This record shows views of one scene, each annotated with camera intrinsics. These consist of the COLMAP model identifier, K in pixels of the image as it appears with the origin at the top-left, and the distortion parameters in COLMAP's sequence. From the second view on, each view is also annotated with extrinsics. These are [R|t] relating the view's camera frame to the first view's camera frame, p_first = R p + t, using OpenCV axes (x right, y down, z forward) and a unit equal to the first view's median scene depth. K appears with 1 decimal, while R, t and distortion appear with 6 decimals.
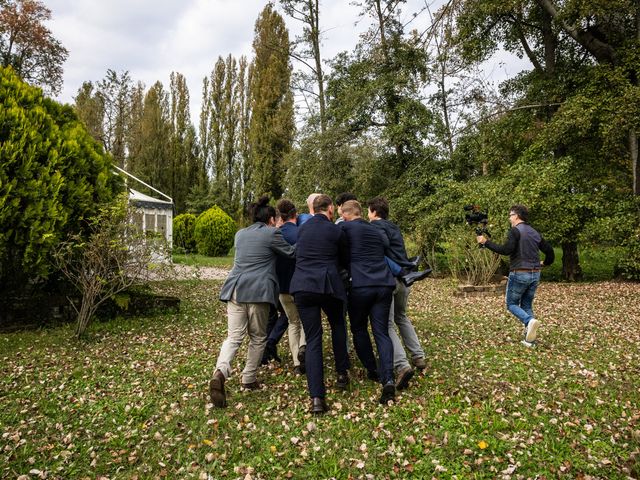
lens RADIAL K [[468.3, 0, 316.2], [0, 468.3, 242.9], [0, 0, 1]] dist [0.007086, -0.002142]
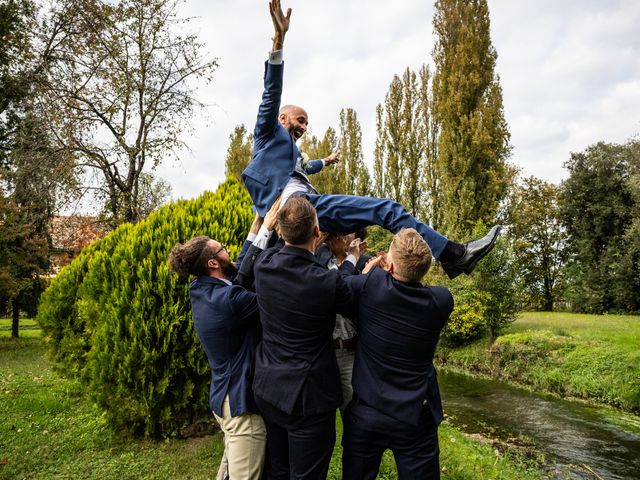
lens RADIAL K [[501.1, 0, 317.6], [0, 501.1, 235.3], [0, 0, 1]] dist [-0.005372, -0.002276]
pose [[0.920916, -0.071349, -0.383174, -0.024593], [0.010154, 0.987160, -0.159409, -0.003122], [0.389628, 0.142912, 0.909816, 0.228859]]
